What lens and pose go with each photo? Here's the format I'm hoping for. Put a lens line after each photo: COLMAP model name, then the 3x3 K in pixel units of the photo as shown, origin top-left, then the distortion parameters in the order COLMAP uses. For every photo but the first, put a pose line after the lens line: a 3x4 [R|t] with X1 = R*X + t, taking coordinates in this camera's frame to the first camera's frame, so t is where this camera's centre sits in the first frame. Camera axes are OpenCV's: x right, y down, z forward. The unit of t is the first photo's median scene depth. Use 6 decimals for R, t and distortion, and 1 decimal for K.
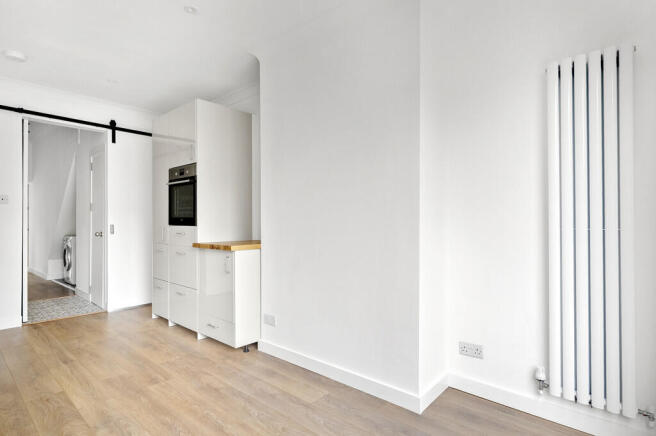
lens RADIAL K [[345.7, 0, 328.6], [0, 345.7, 219.6], [0, 0, 1]] dist [0.002009, -0.000446]
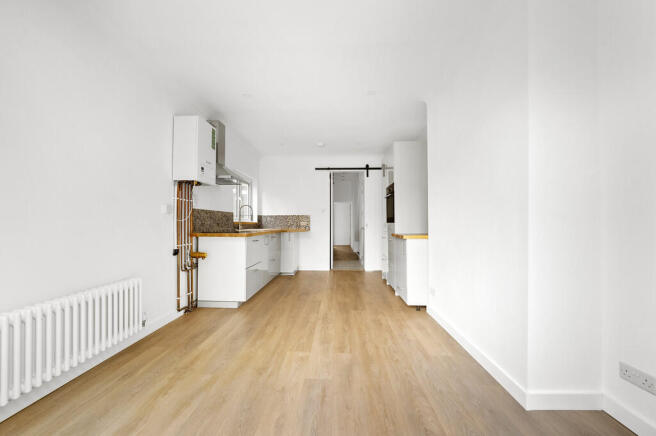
lens RADIAL K [[239.5, 0, 329.0], [0, 239.5, 220.2], [0, 0, 1]] dist [-0.001078, -0.000154]
pose [[0.635583, -0.008486, -0.771986, 0.300979], [0.005617, 0.999964, -0.006368, 0.013071], [0.772012, -0.000289, 0.635607, 0.087588]]
